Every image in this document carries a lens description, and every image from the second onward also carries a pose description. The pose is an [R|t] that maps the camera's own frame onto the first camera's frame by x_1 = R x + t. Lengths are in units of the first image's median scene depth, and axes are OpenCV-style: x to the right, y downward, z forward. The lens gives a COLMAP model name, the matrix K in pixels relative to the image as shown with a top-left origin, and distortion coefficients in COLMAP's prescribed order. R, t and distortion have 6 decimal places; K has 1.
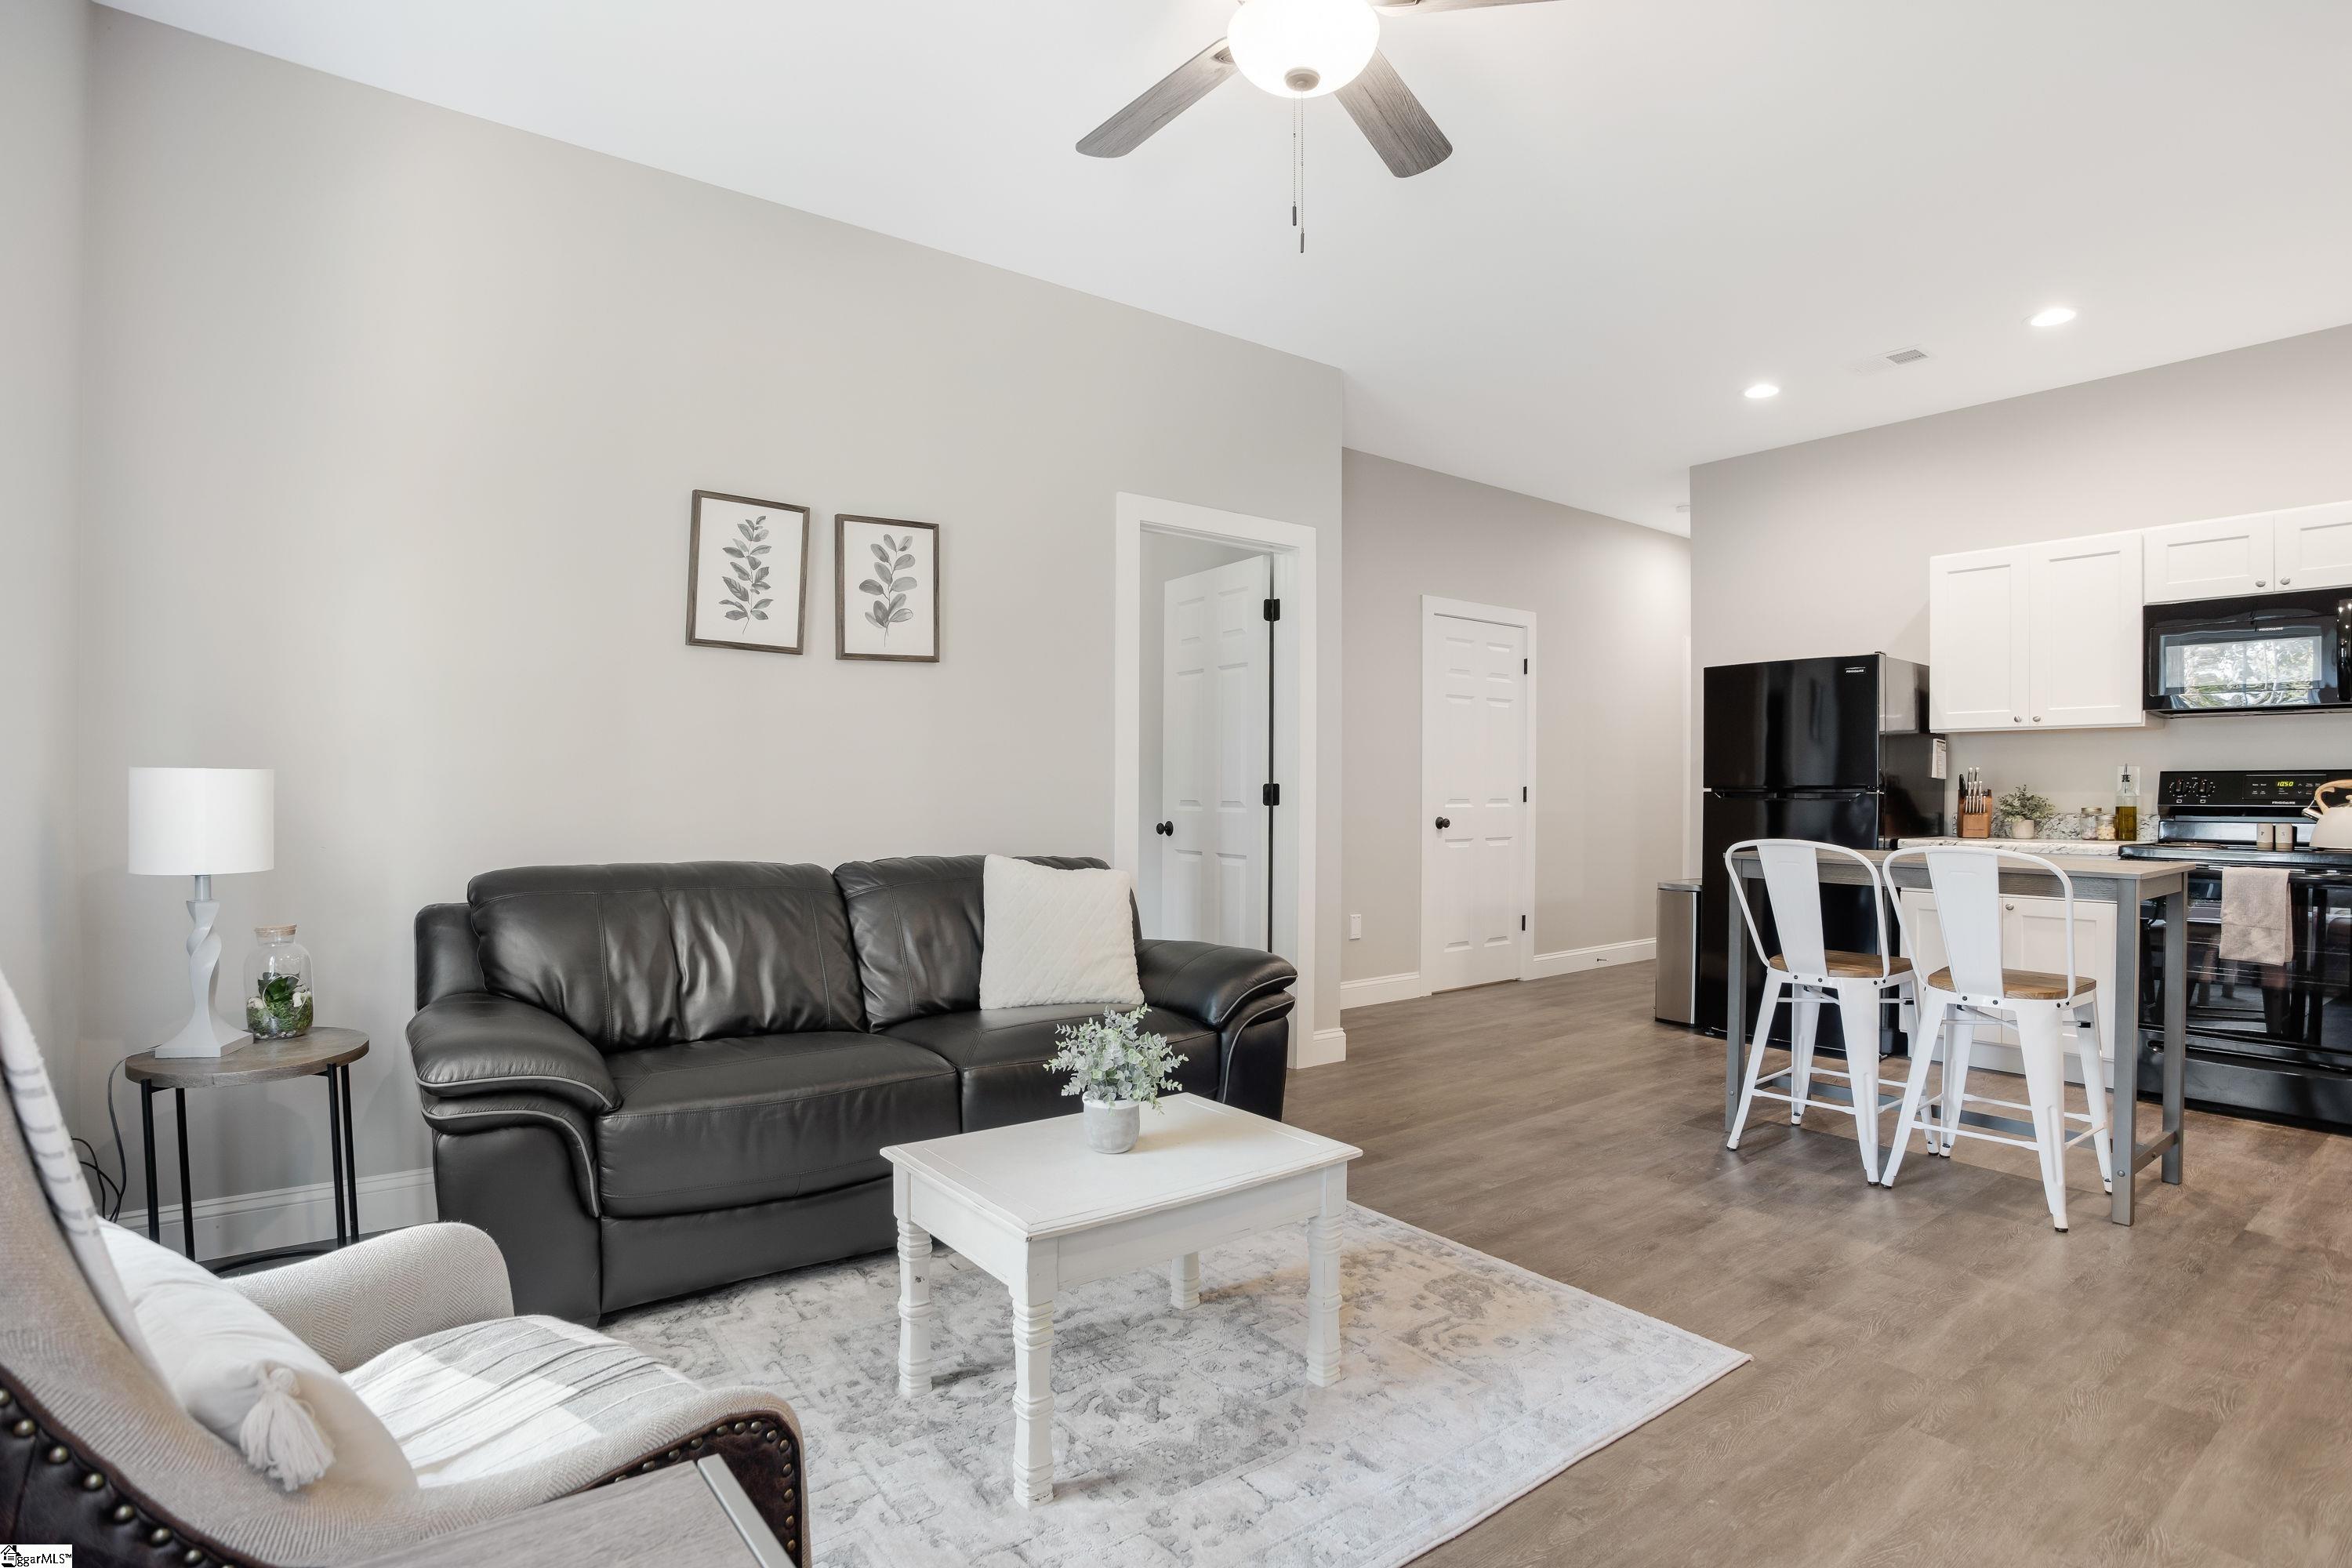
lens RADIAL K [[1147.6, 0, 1170.0], [0, 1147.6, 764.1], [0, 0, 1]] dist [-0.043174, 0.033881]
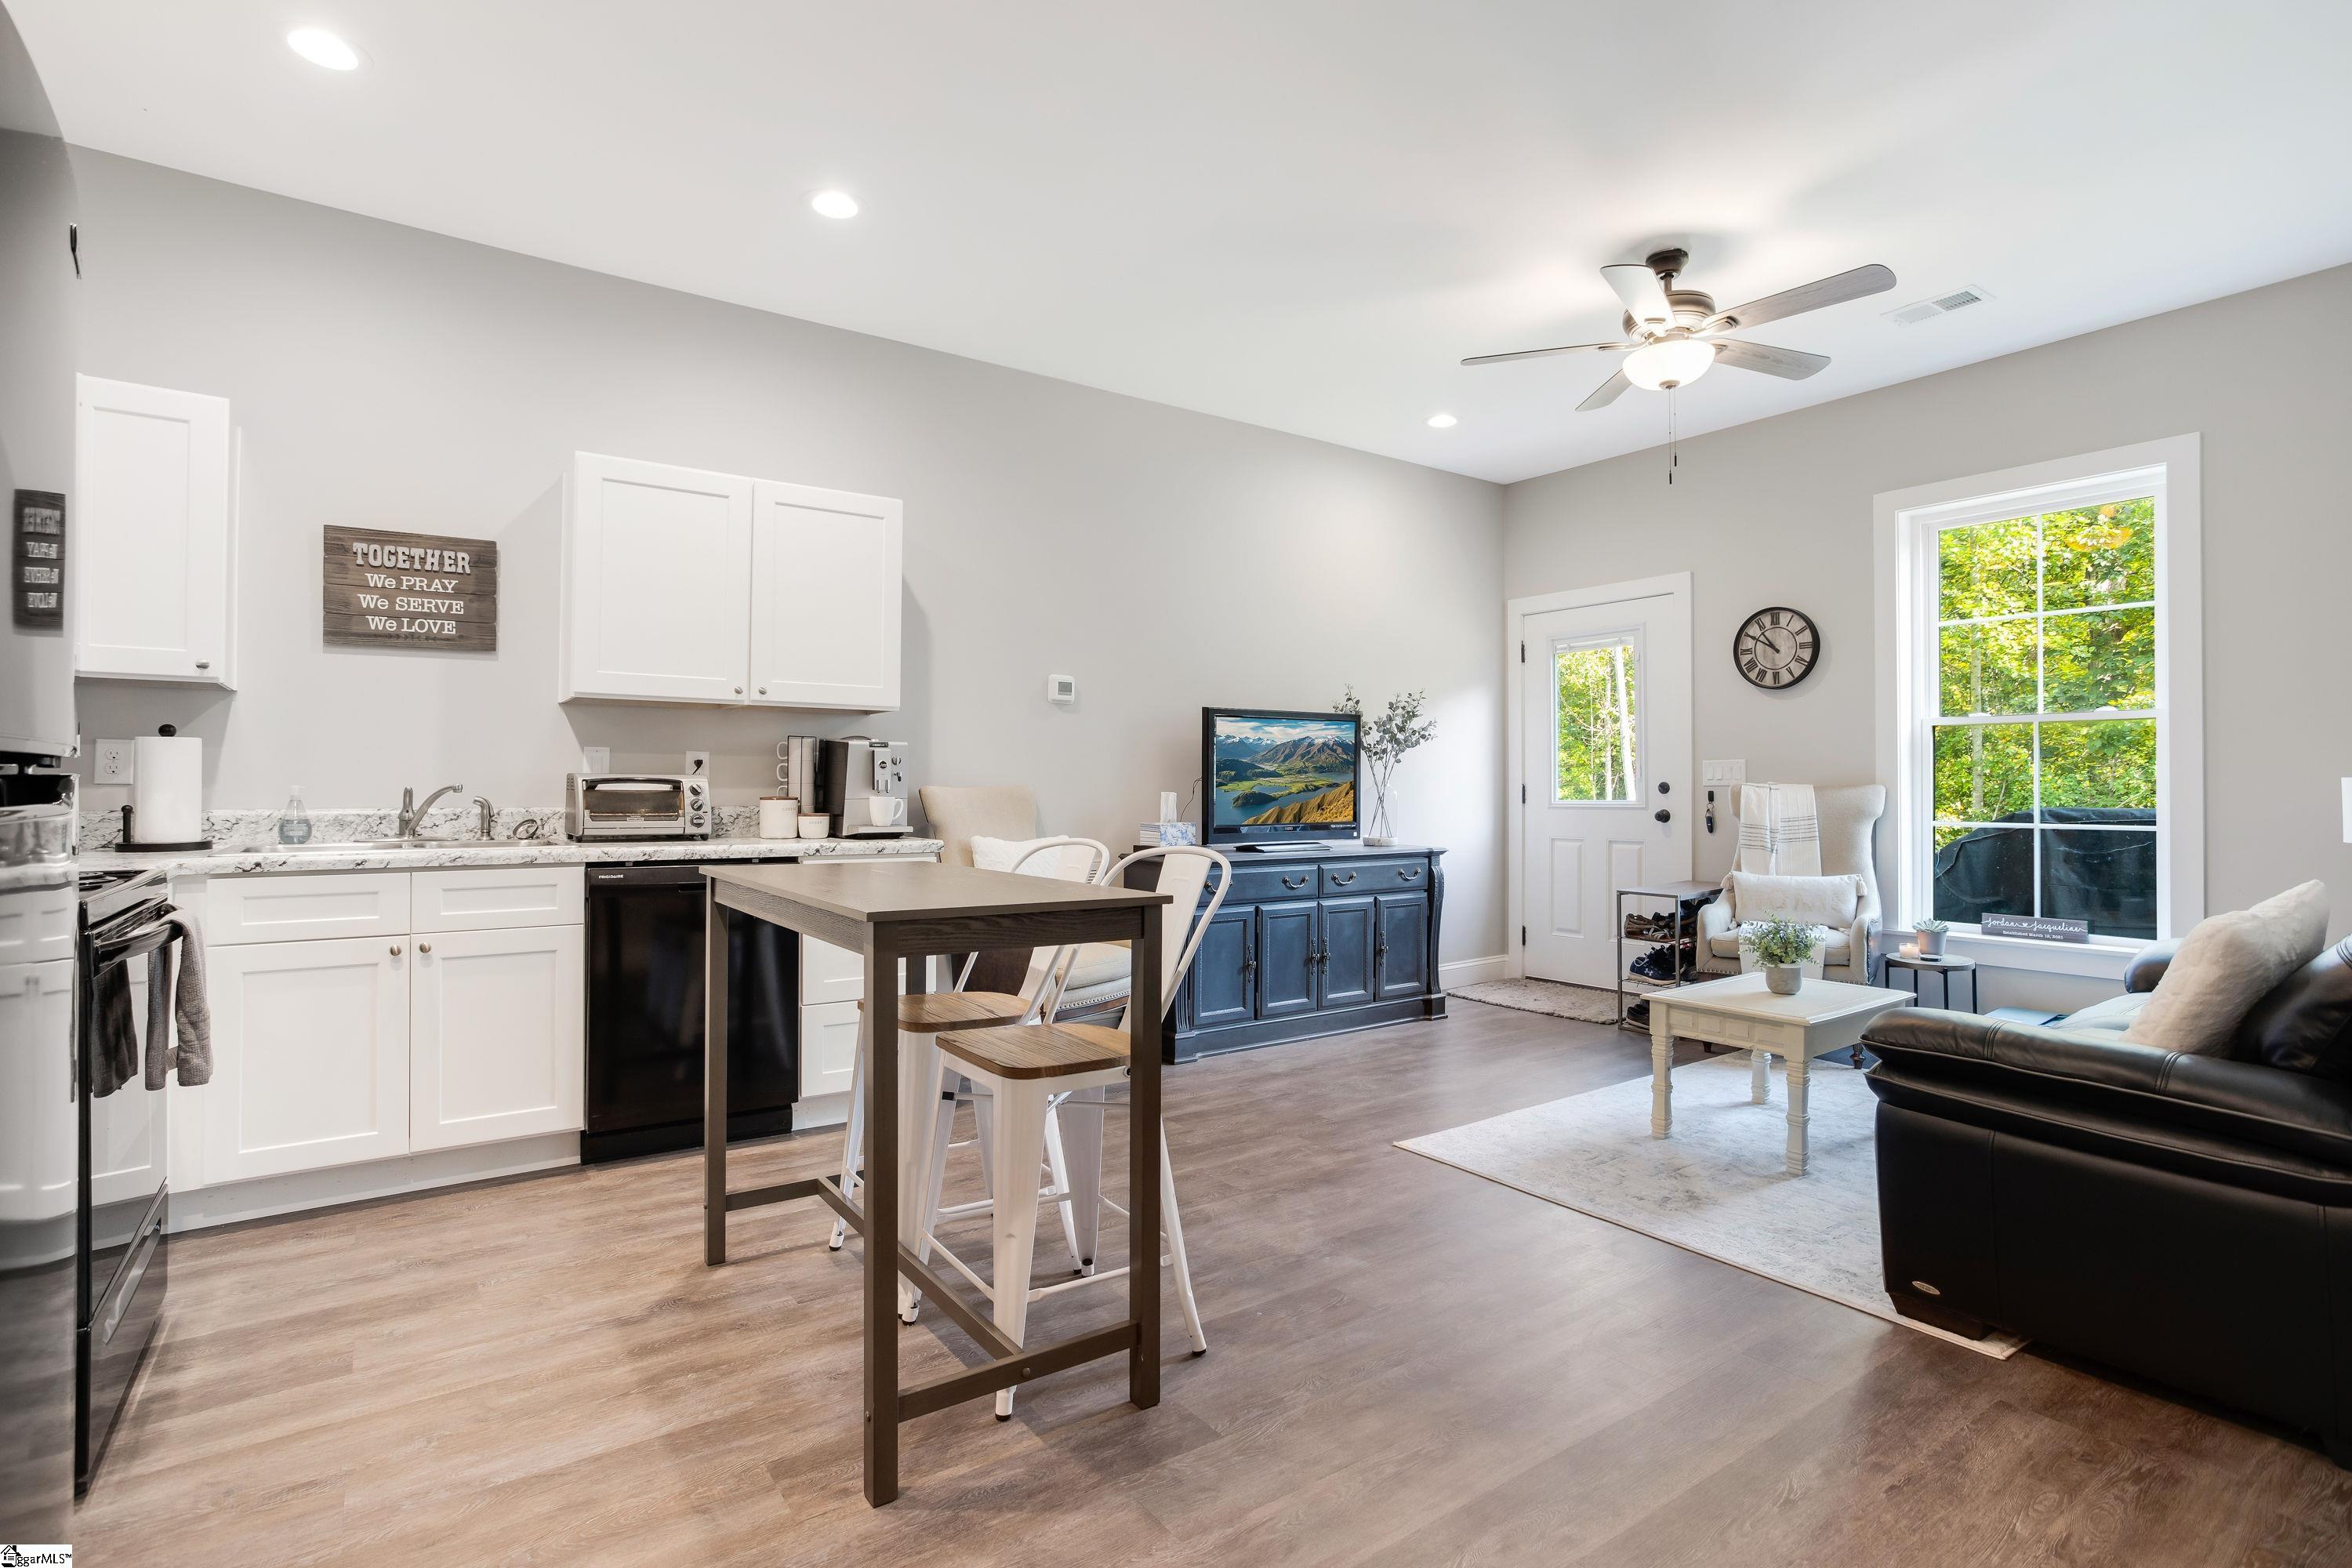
lens RADIAL K [[1147.6, 0, 1170.0], [0, 1147.6, 764.1], [0, 0, 1]] dist [-0.043174, 0.033881]
pose [[-0.999602, -0.000161, 0.028216, 0.732883], [-0.000343, 0.999979, -0.006441, 0.009448], [-0.028214, -0.006448, -0.999581, 2.440433]]
